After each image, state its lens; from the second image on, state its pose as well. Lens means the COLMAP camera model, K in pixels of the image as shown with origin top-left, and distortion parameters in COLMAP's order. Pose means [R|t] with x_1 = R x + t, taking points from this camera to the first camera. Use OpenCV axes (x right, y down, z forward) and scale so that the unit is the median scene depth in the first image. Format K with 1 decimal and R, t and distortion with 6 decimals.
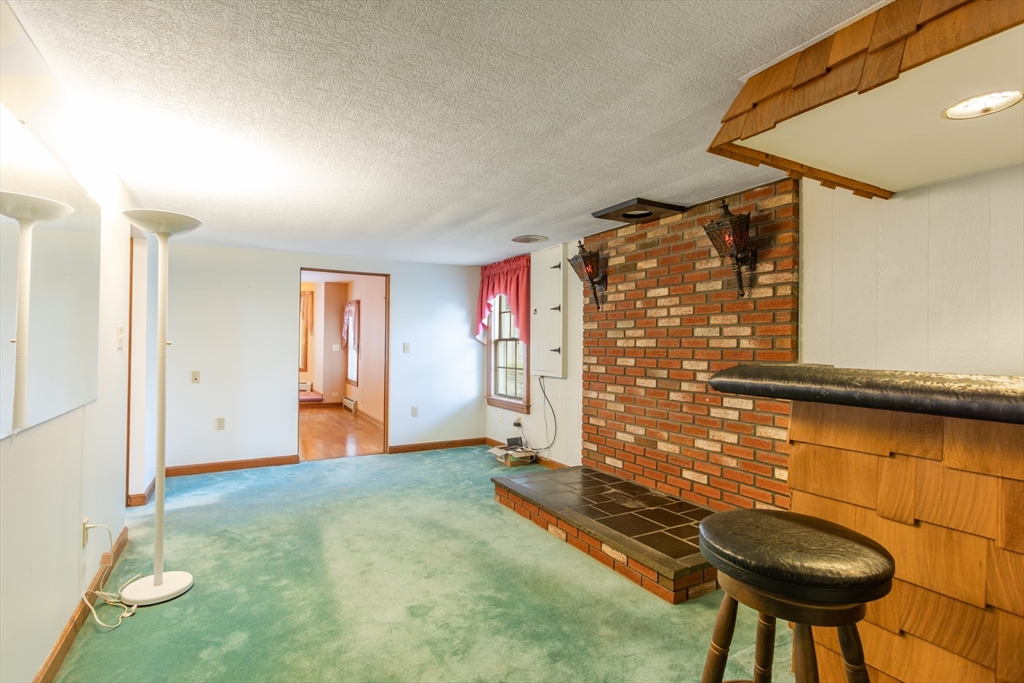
lens RADIAL K [[494.9, 0, 508.0], [0, 494.9, 343.5], [0, 0, 1]] dist [0.000001, 0.006759]
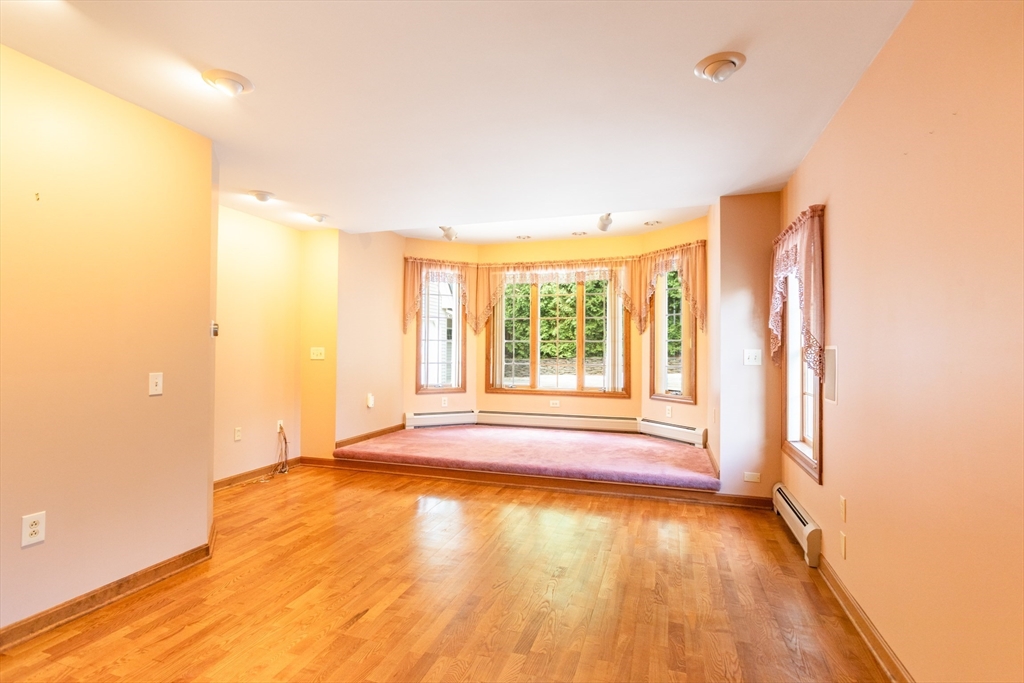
lens RADIAL K [[494.9, 0, 513.5], [0, 494.9, 340.9], [0, 0, 1]] dist [0.000001, 0.006759]
pose [[0.685250, -0.016631, -0.728118, -0.194587], [0.006881, 0.999842, -0.016362, 0.000032], [0.728276, 0.006202, 0.685256, 0.603544]]
